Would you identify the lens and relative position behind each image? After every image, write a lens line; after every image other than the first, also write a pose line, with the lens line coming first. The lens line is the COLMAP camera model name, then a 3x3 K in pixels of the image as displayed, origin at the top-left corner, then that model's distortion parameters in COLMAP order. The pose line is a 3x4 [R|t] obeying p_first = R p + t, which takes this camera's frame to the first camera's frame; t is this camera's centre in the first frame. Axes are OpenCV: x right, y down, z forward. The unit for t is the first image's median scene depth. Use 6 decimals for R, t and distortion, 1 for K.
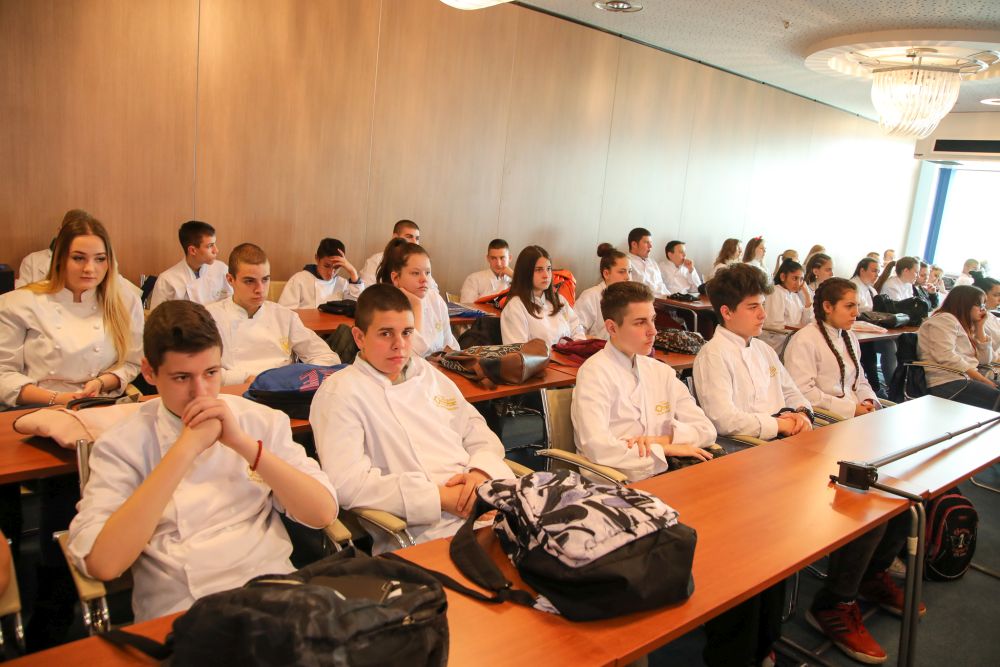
lens RADIAL K [[723.9, 0, 500.0], [0, 723.9, 333.5], [0, 0, 1]] dist [-0.156242, -0.000600]
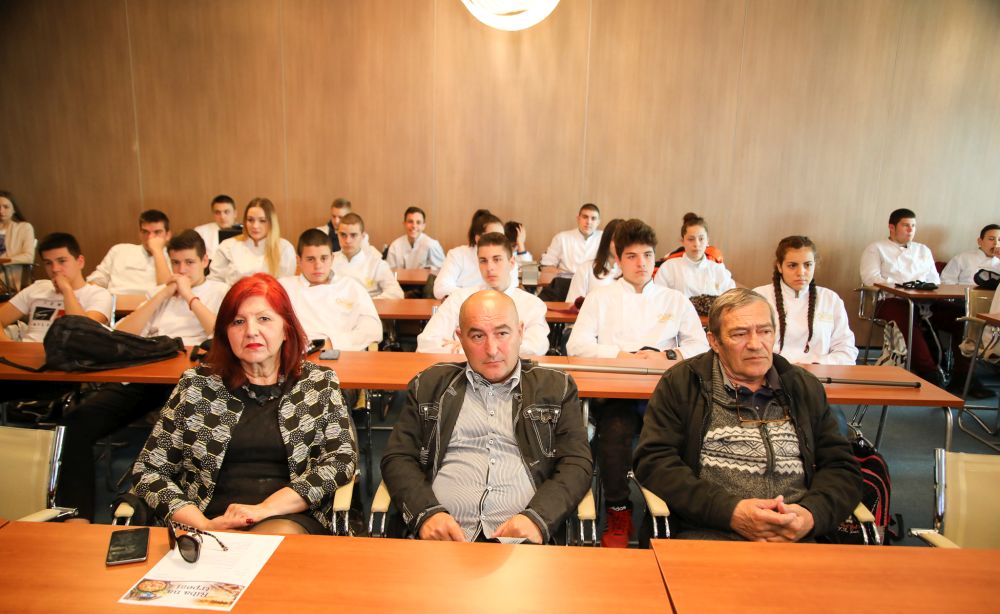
lens RADIAL K [[813.2, 0, 500.0], [0, 813.2, 307.0], [0, 0, 1]] dist [0.000979, 0.000569]
pose [[0.737027, 0.047369, -0.674201, 1.194092], [-0.089121, 0.995642, -0.027473, 0.104828], [0.669962, 0.080334, 0.738037, -0.098978]]
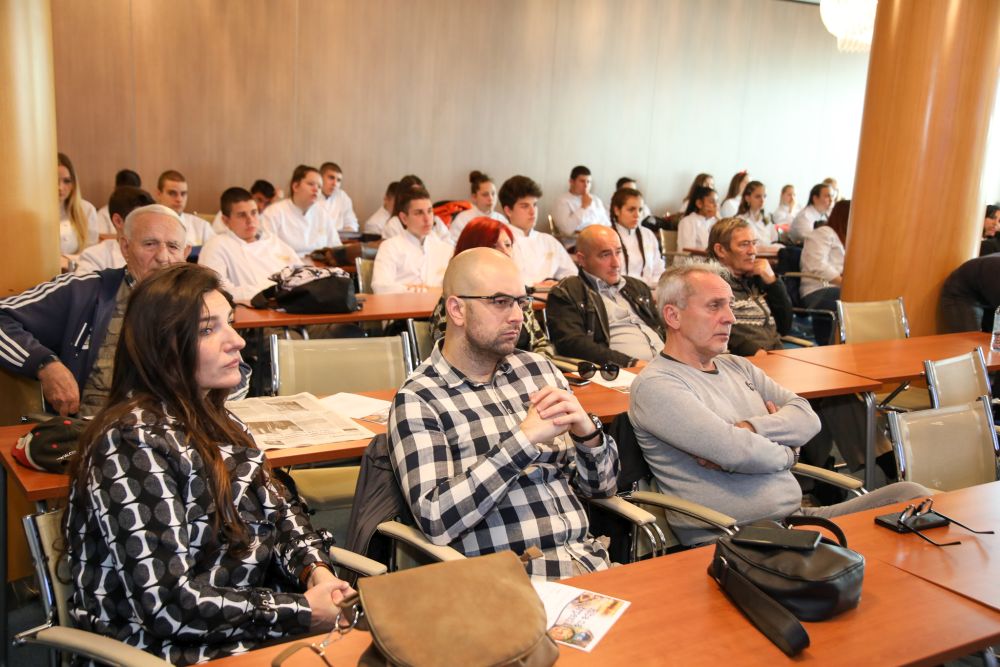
lens RADIAL K [[1136.1, 0, 500.0], [0, 1136.1, 333.5], [0, 0, 1]] dist [-0.007097, 0.001485]
pose [[0.994308, -0.013351, -0.105705, 0.588811], [0.010884, 0.999656, -0.023883, 0.285791], [0.105988, 0.022596, 0.994111, -1.304956]]
